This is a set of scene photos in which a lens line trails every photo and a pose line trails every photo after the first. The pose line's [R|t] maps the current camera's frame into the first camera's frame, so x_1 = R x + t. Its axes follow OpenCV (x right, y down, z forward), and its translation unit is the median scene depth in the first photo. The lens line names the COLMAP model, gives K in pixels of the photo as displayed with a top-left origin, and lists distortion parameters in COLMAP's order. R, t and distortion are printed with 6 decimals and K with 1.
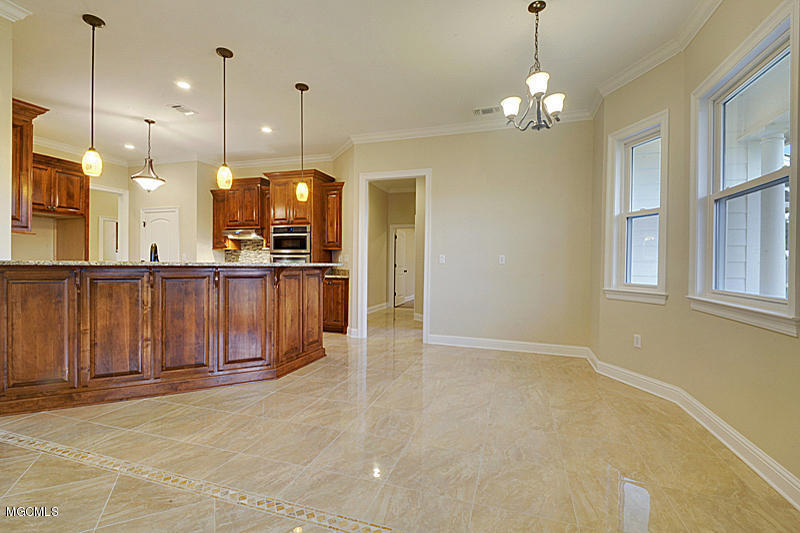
lens RADIAL K [[363.8, 0, 402.6], [0, 363.8, 267.4], [0, 0, 1]] dist [0.001206, -0.000103]
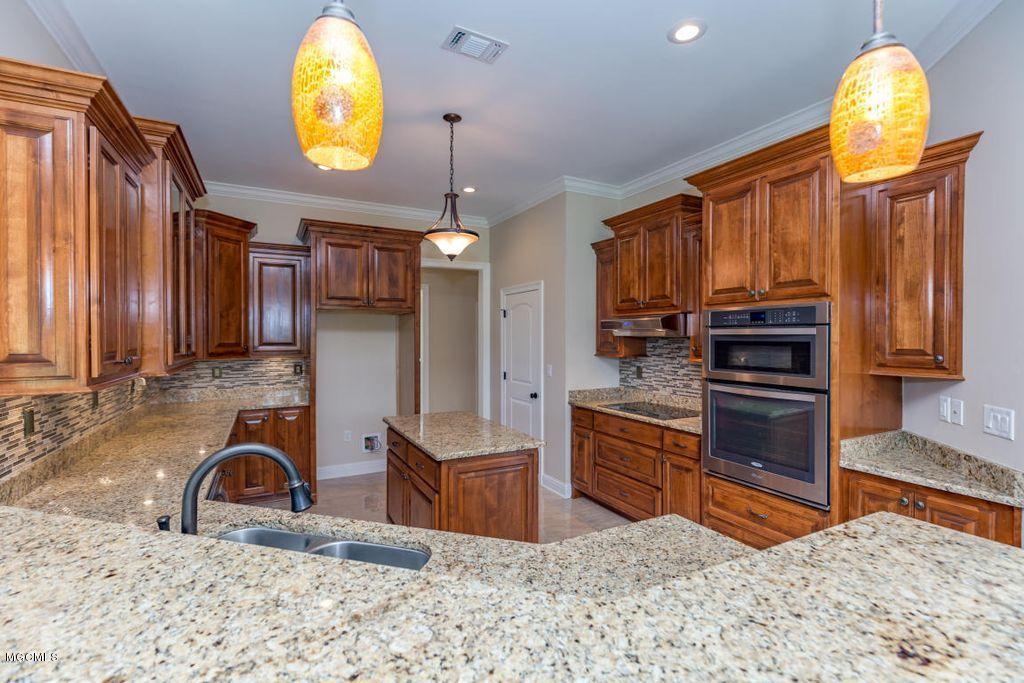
lens RADIAL K [[454.5, 0, 511.6], [0, 454.5, 341.2], [0, 0, 1]] dist [0.002258, 0.000267]
pose [[0.712697, -0.002333, -0.701468, -0.168801], [-0.001032, 0.999990, -0.004374, -0.077127], [0.701471, 0.003841, 0.712688, 0.511313]]
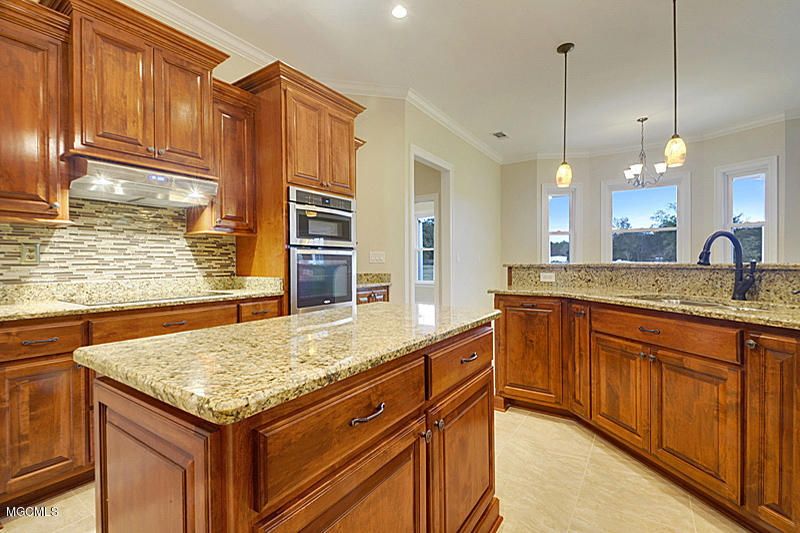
lens RADIAL K [[363.8, 0, 398.2], [0, 363.8, 264.1], [0, 0, 1]] dist [0.001206, -0.000103]
pose [[0.282559, -0.016933, 0.959100, -0.768692], [0.018068, 0.999761, 0.012328, -0.018567], [-0.959080, 0.013846, 0.282797, 0.745787]]
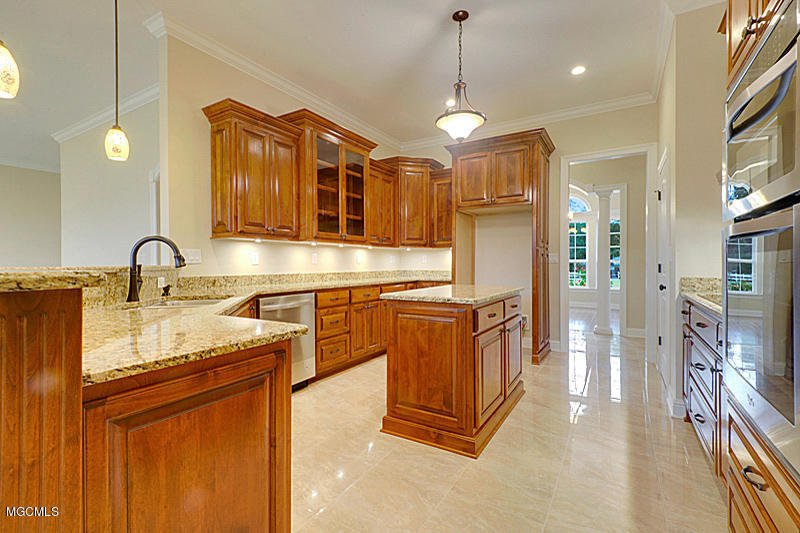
lens RADIAL K [[363.8, 0, 402.0], [0, 363.8, 265.1], [0, 0, 1]] dist [0.001206, -0.000103]
pose [[-0.235378, -0.005434, -0.971889, -0.104142], [-0.012712, 0.999916, -0.002512, -0.011716], [0.971821, 0.011764, -0.235427, 0.863421]]
